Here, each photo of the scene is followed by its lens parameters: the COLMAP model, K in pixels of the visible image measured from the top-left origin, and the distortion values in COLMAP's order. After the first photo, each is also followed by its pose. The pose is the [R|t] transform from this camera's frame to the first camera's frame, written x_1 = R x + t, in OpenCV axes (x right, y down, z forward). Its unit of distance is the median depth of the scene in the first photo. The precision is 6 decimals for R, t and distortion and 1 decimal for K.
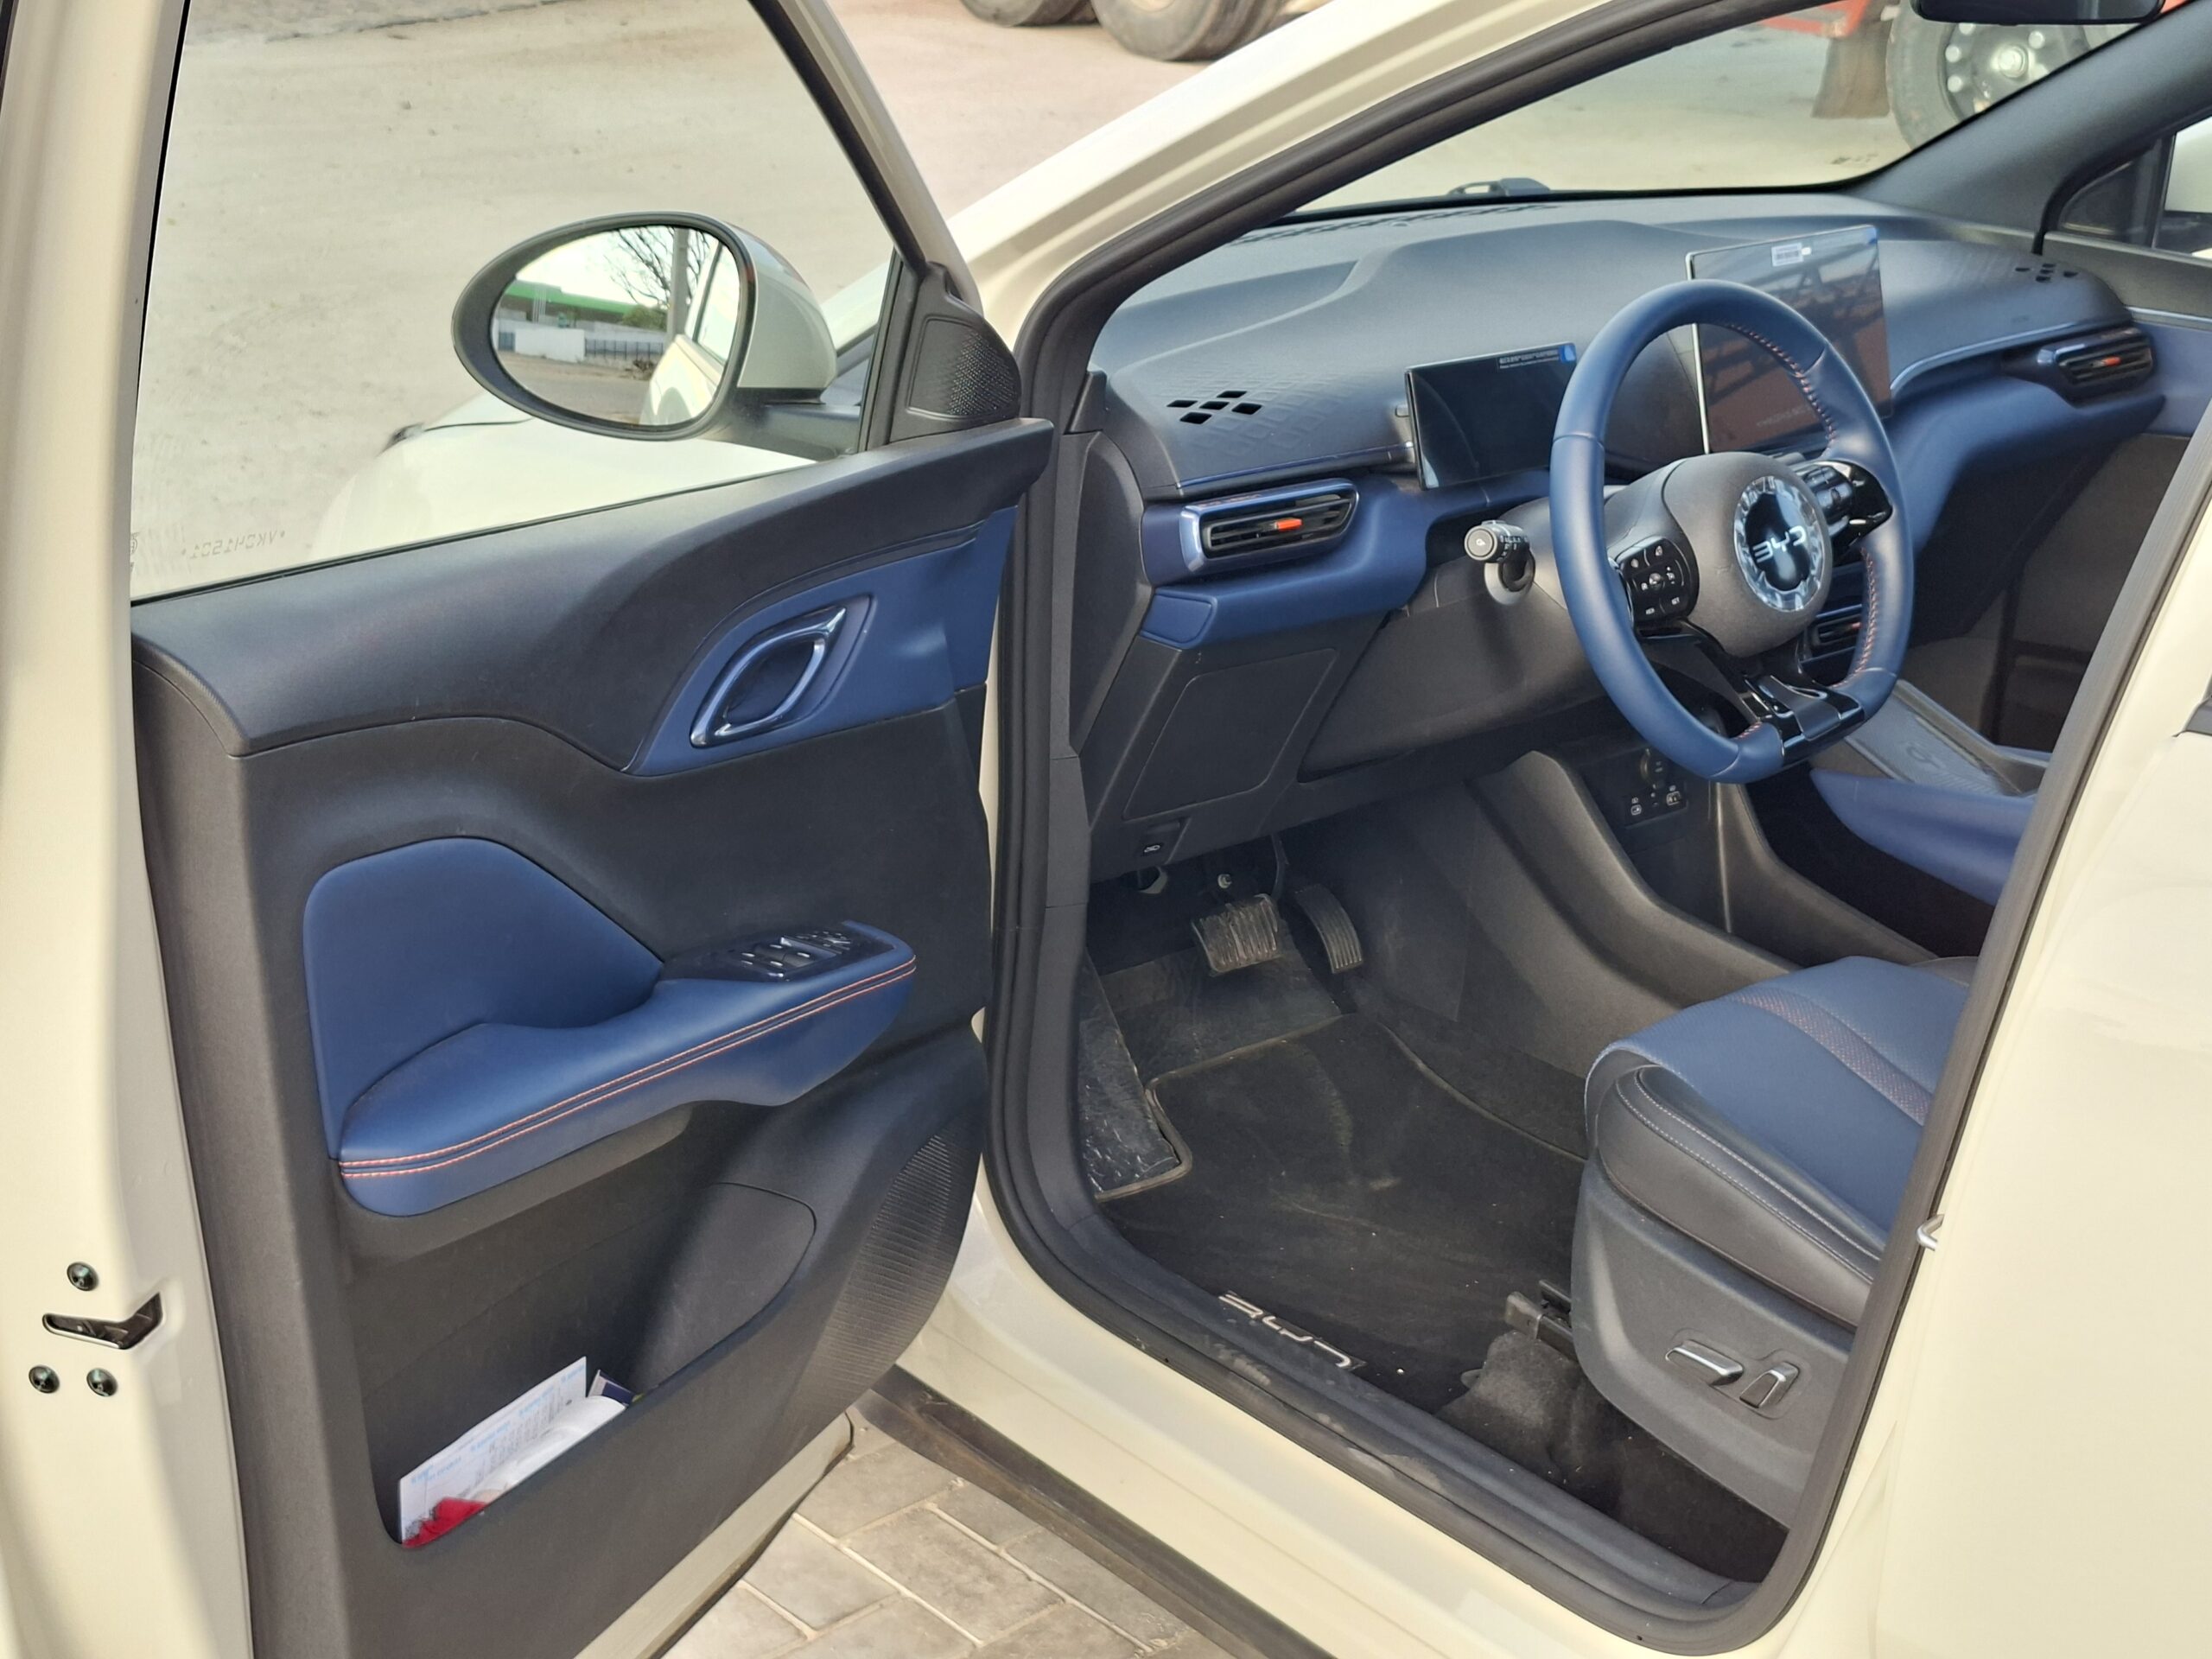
lens RADIAL K [[3090.1, 0, 1115.9], [0, 3090.1, 841.9], [0, 0, 1]] dist [0.110637, 0.000000]
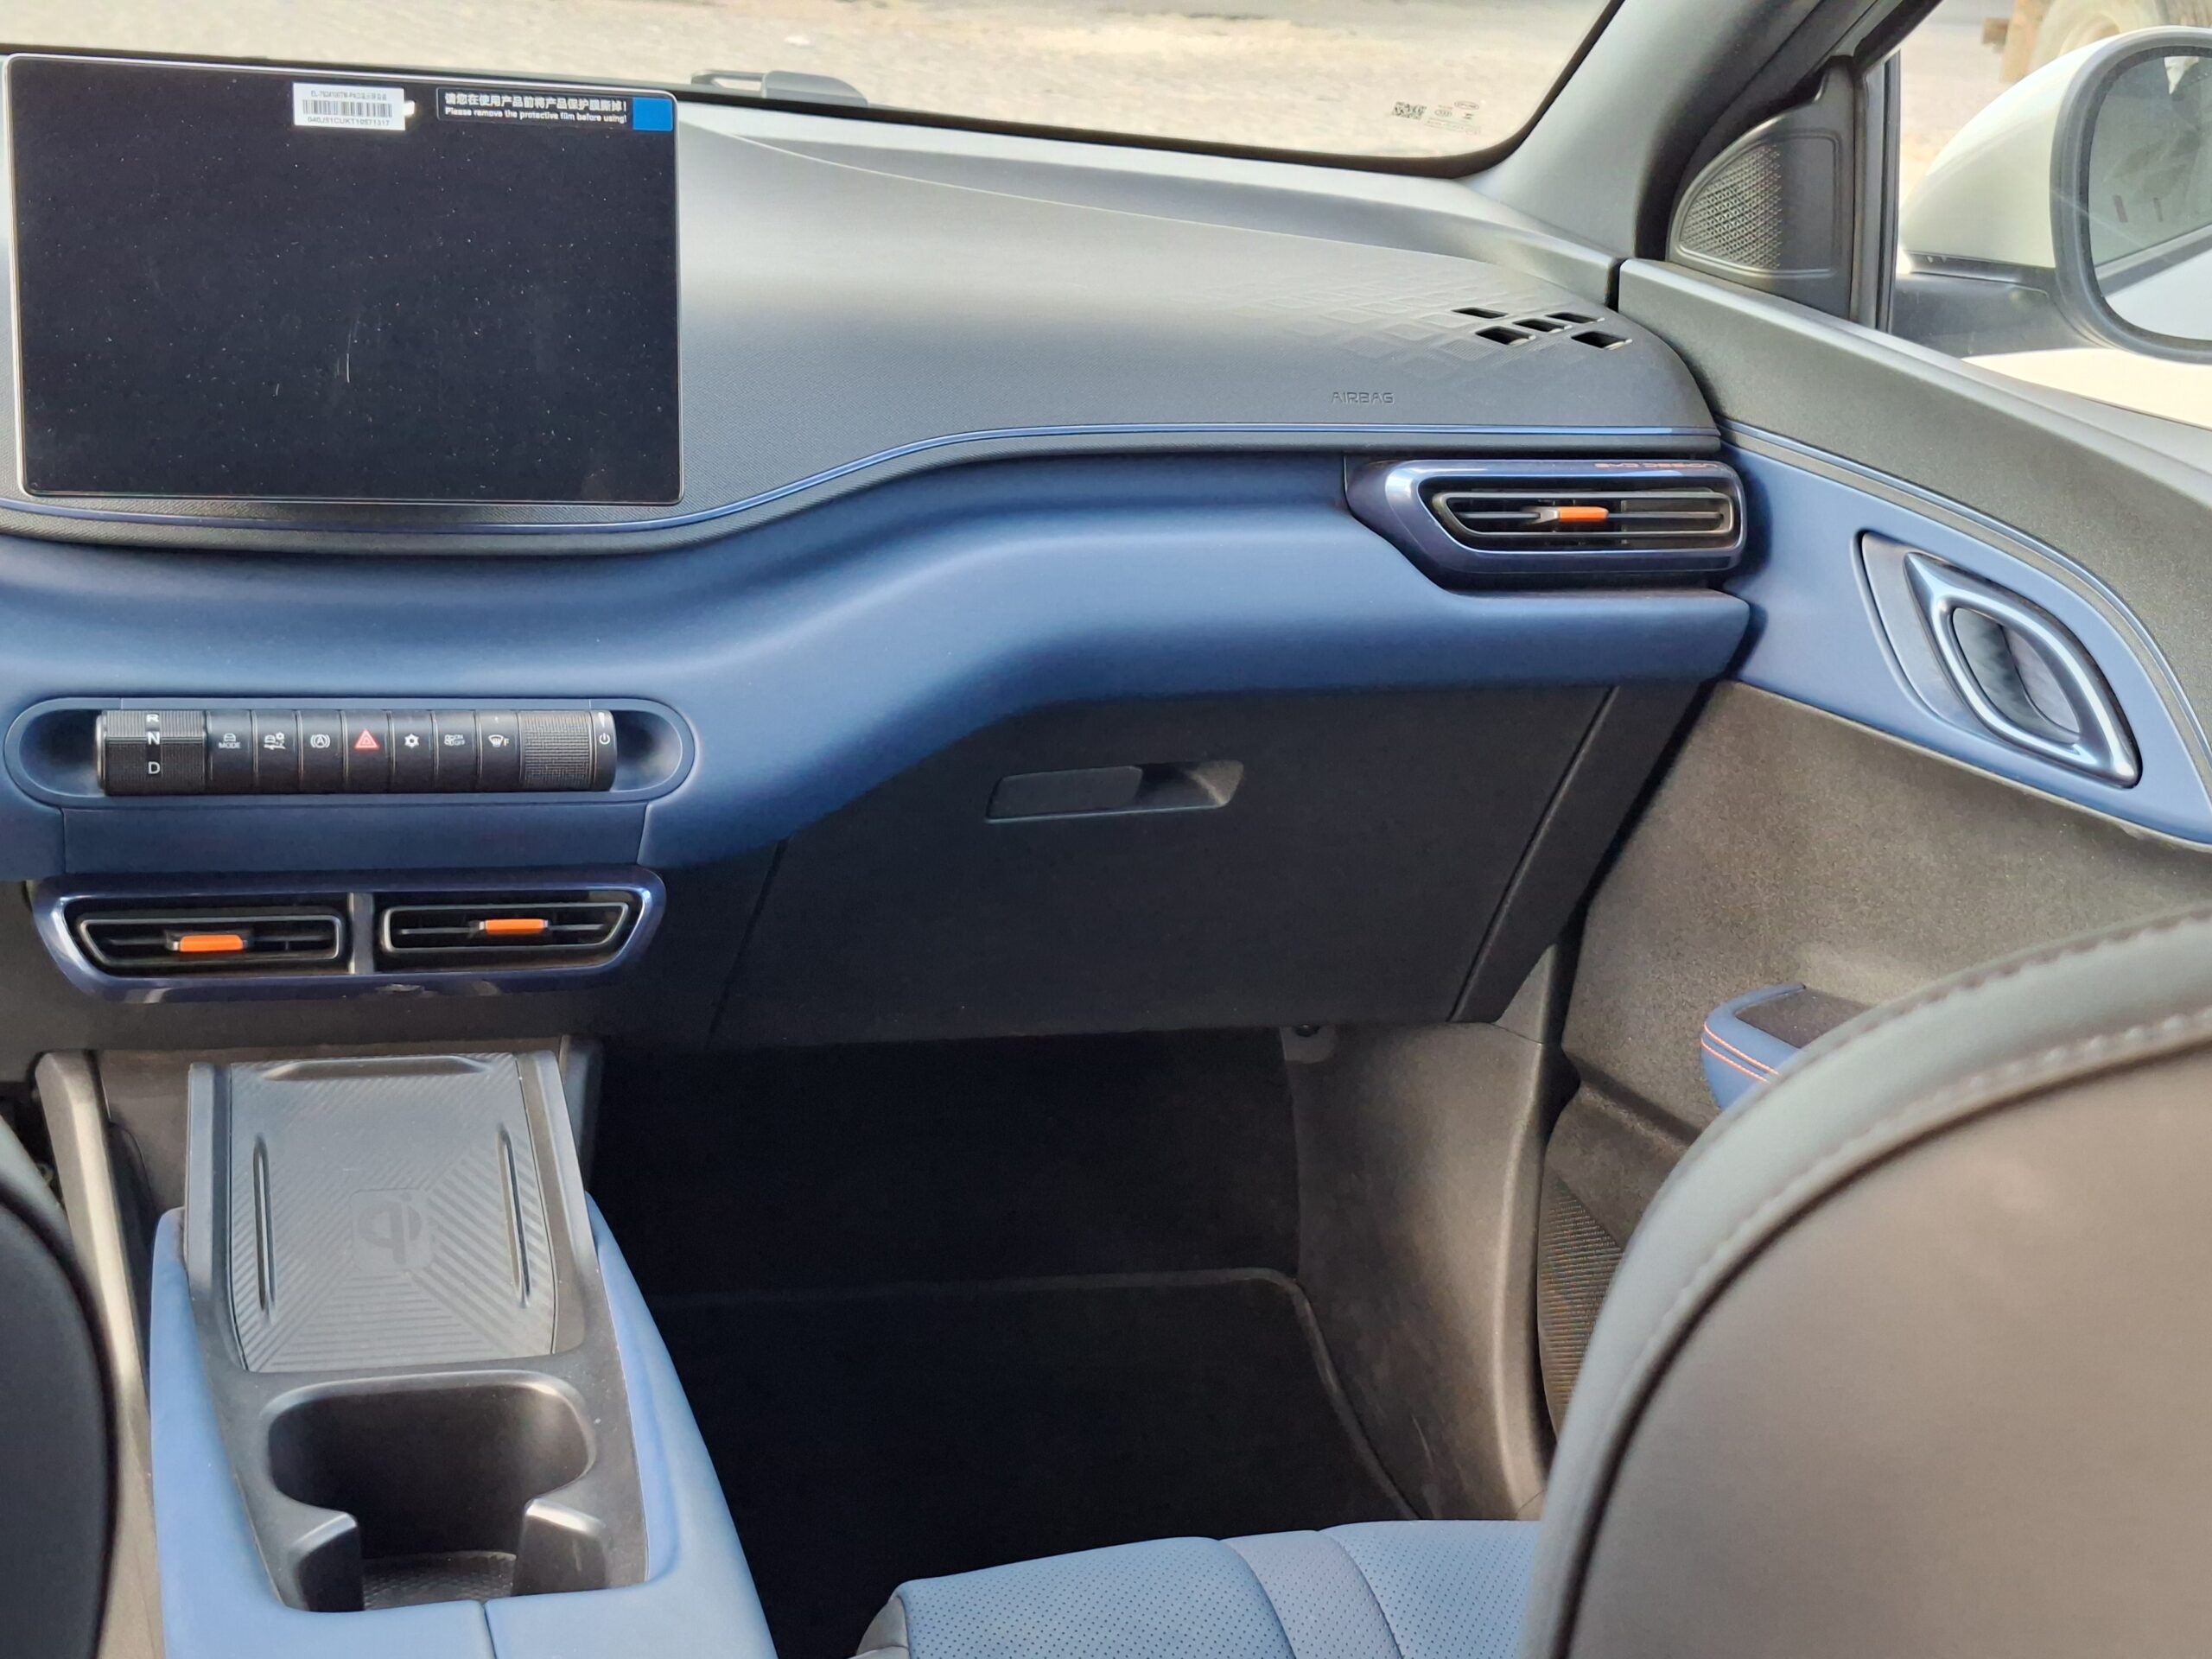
lens RADIAL K [[3090.1, 0, 1129.1], [0, 3090.1, 859.9], [0, 0, 1]] dist [0.110637, 0.000000]
pose [[0.906478, 0.174966, -0.384297, 0.577740], [-0.193966, 0.980948, -0.010911, -0.106287], [0.375066, 0.084430, 0.923145, 0.693874]]
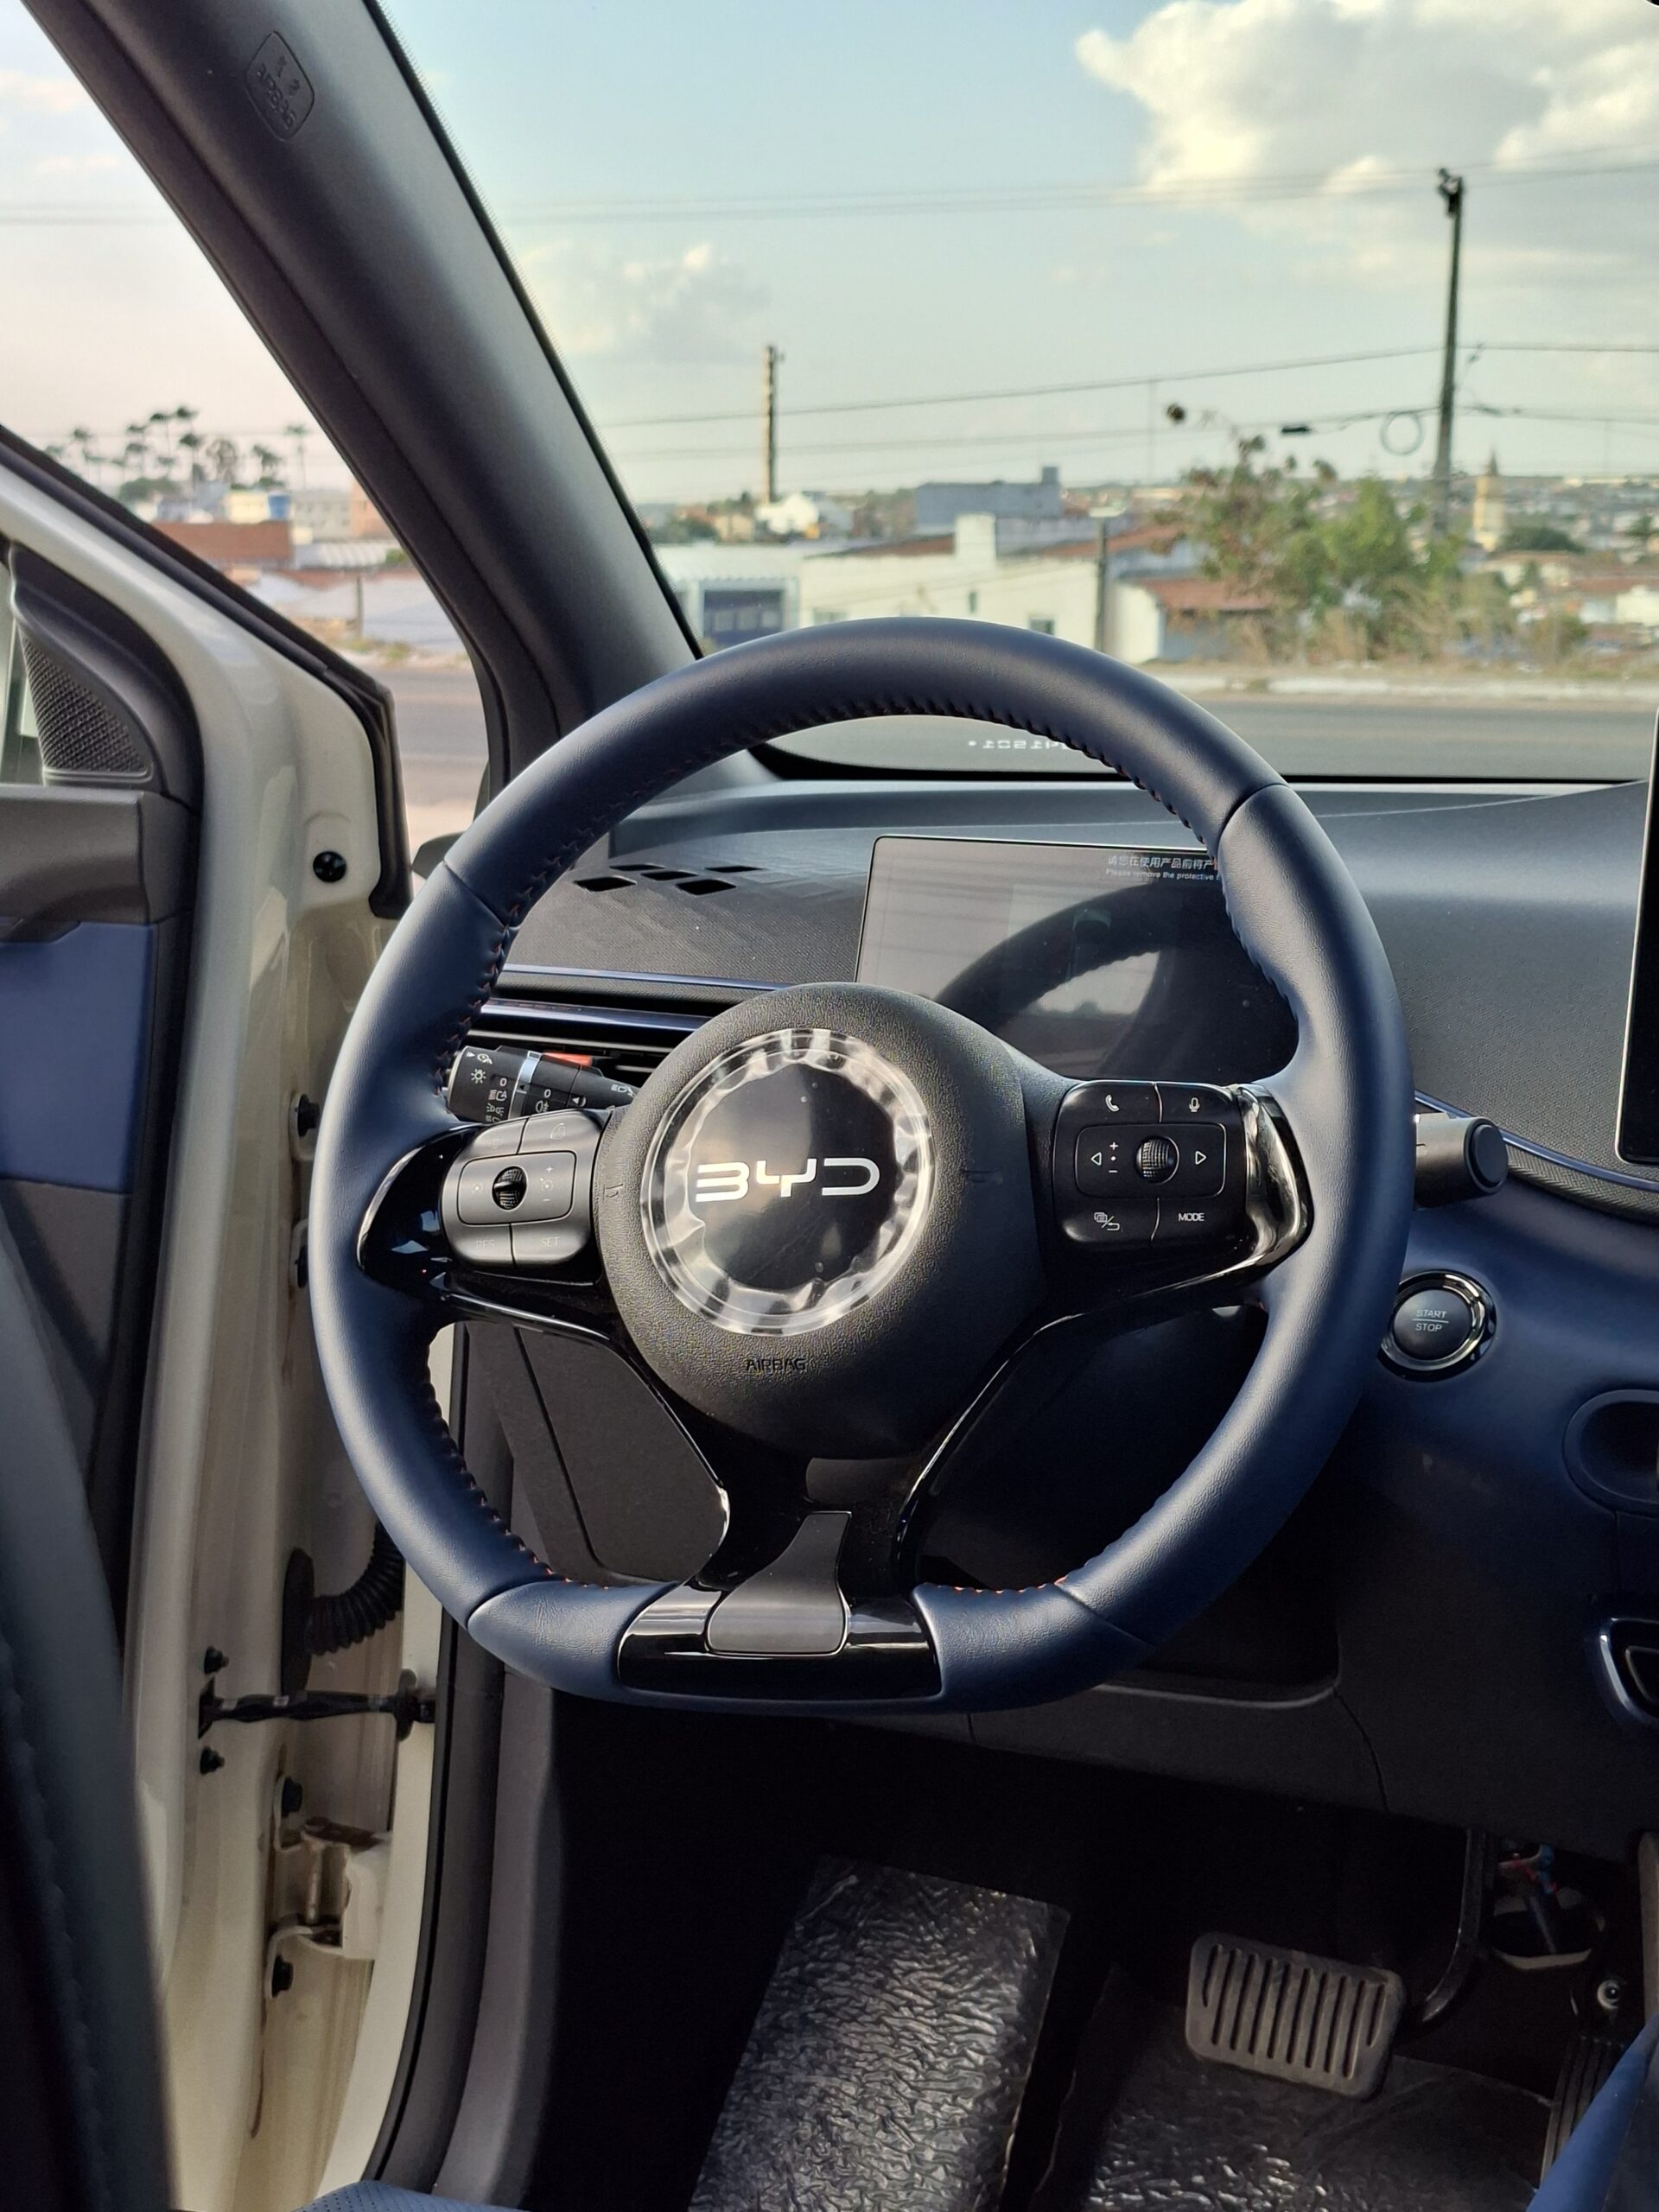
lens RADIAL K [[3090.1, 0, 838.4], [0, 3090.1, 1115.2], [0, 0, 1]] dist [0.110637, 0.000000]
pose [[0.409907, 0.107088, -0.905819, 0.578067], [-0.320387, 0.946710, -0.033061, -0.089322], [0.854007, 0.303765, 0.422373, 0.796956]]
